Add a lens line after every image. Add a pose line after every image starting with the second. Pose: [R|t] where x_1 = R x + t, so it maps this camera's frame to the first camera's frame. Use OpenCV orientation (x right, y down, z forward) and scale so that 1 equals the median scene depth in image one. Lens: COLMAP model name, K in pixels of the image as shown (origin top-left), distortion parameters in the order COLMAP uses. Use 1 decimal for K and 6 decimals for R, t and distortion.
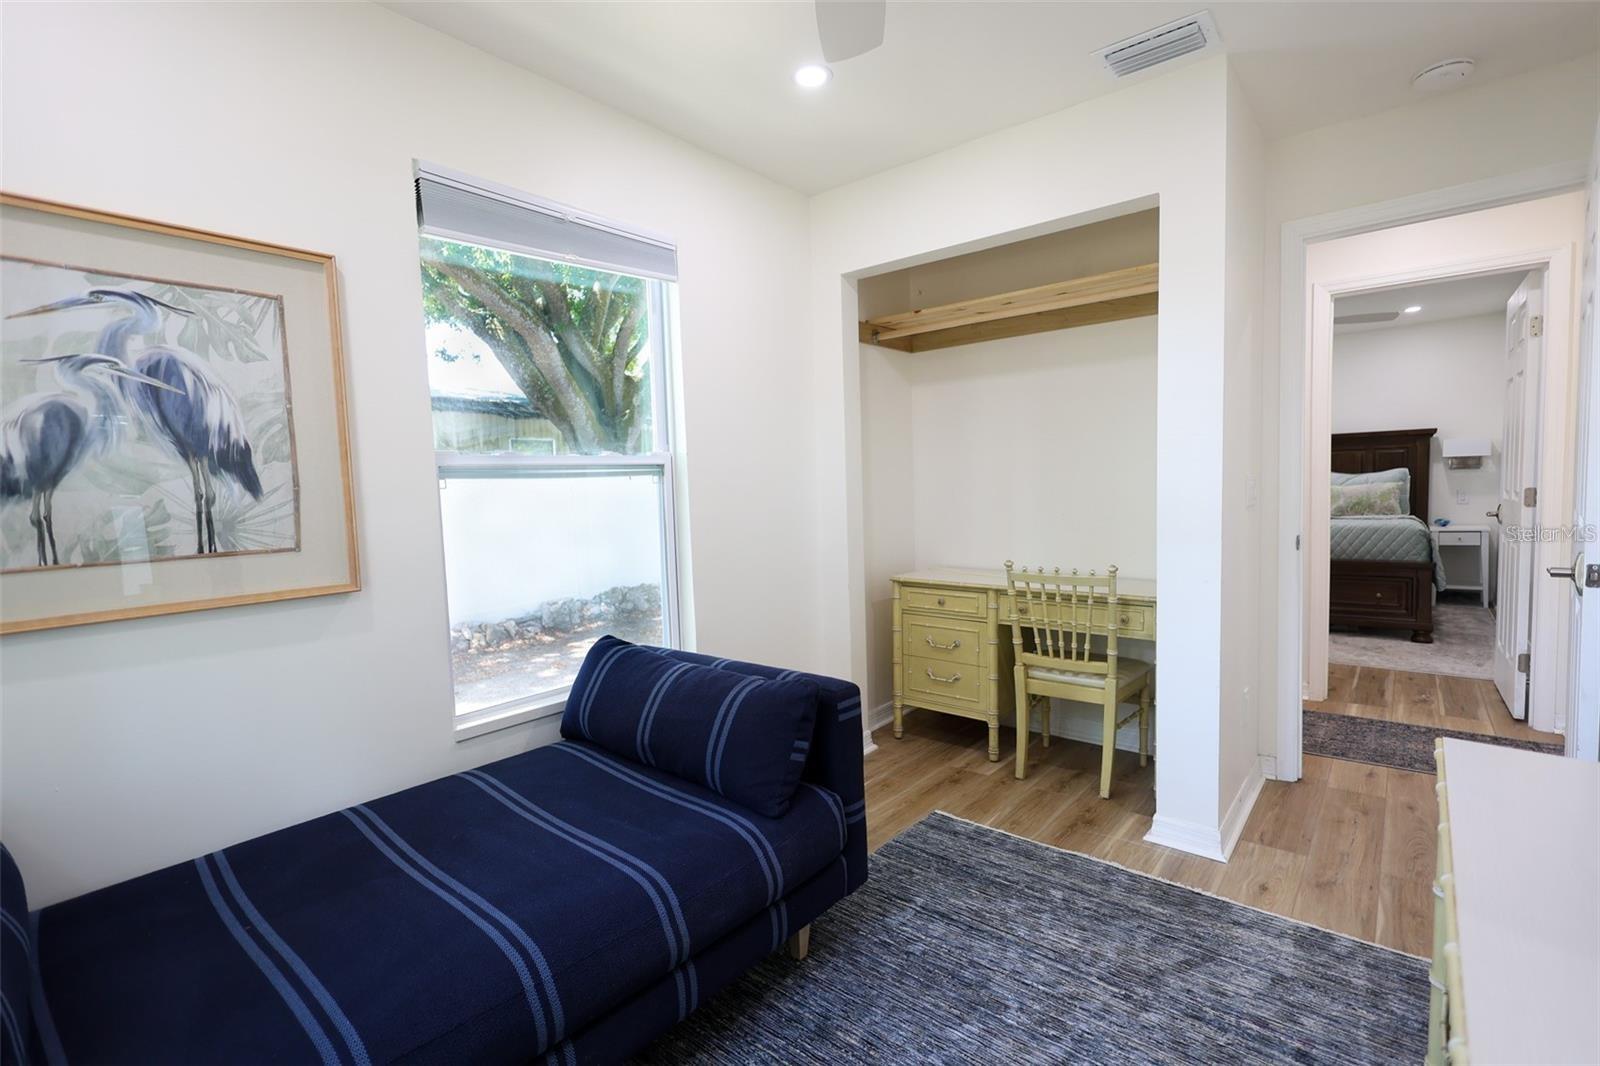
lens RADIAL K [[737.6, 0, 800.2], [0, 737.6, 534.1], [0, 0, 1]] dist [-0.000888, 0.001192]
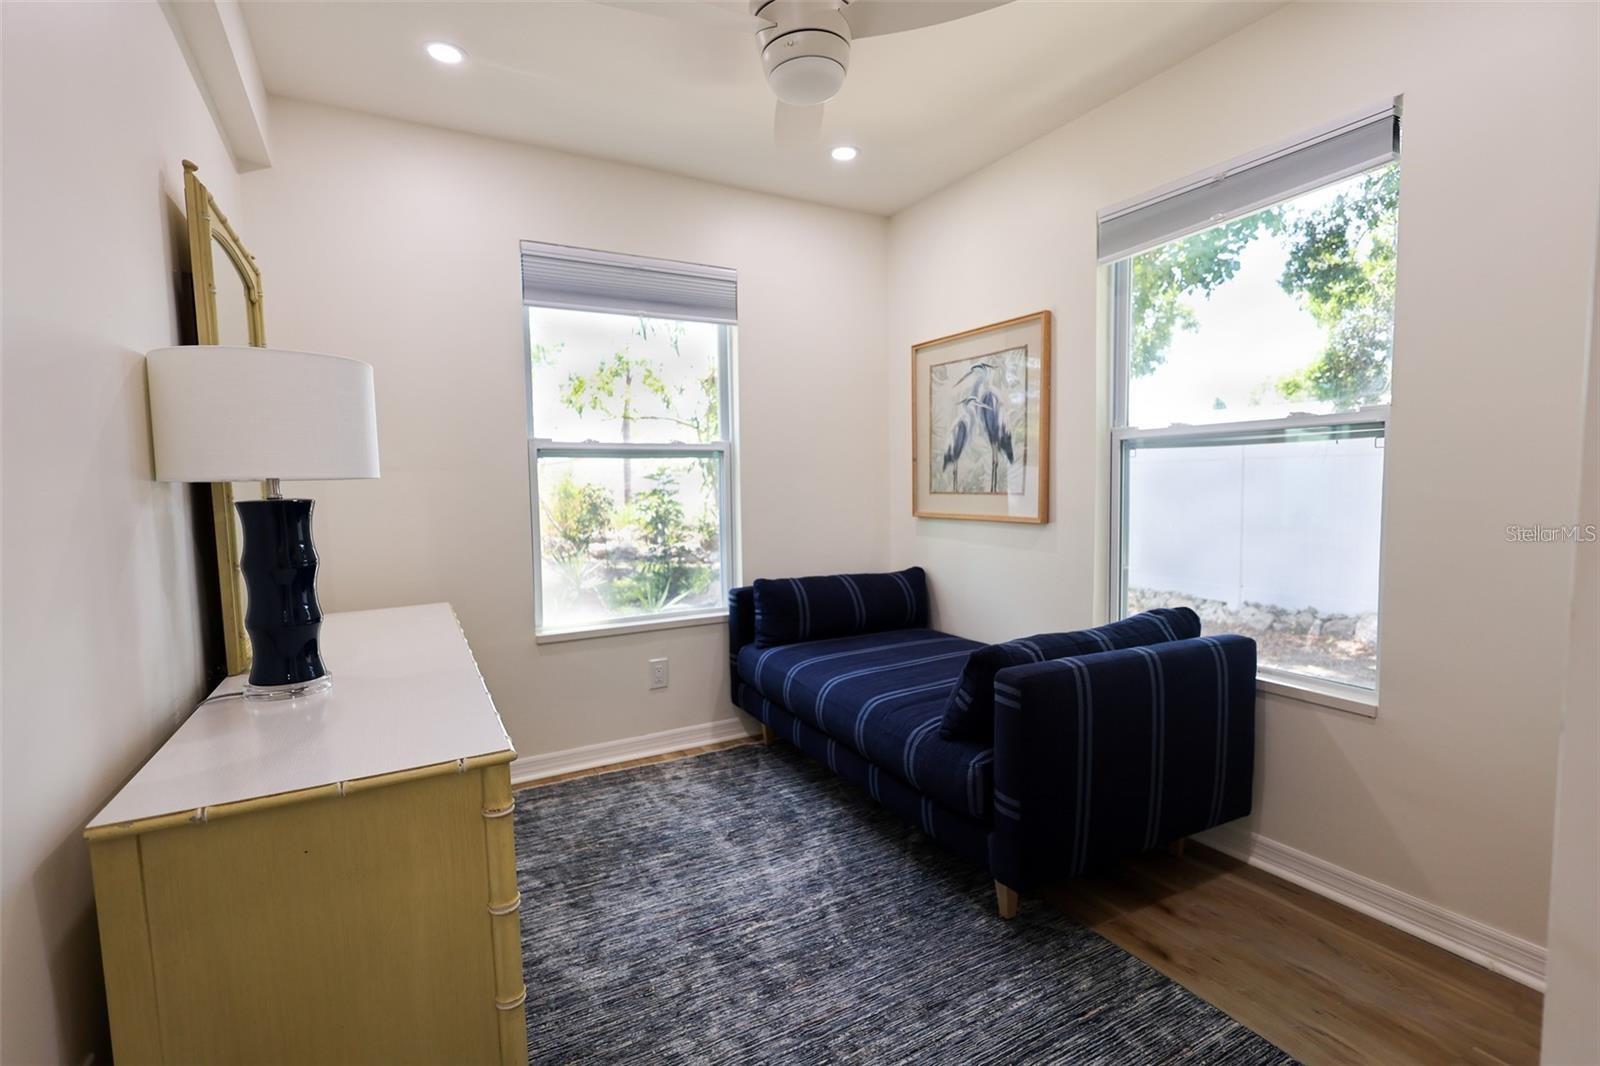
lens RADIAL K [[737.6, 0, 799.9], [0, 737.6, 536.0], [0, 0, 1]] dist [-0.000888, 0.001192]
pose [[-0.363318, 0.121262, -0.923740, 1.235819], [-0.025030, 0.989865, 0.139788, -0.122482], [0.931329, 0.073909, -0.356601, 1.277706]]
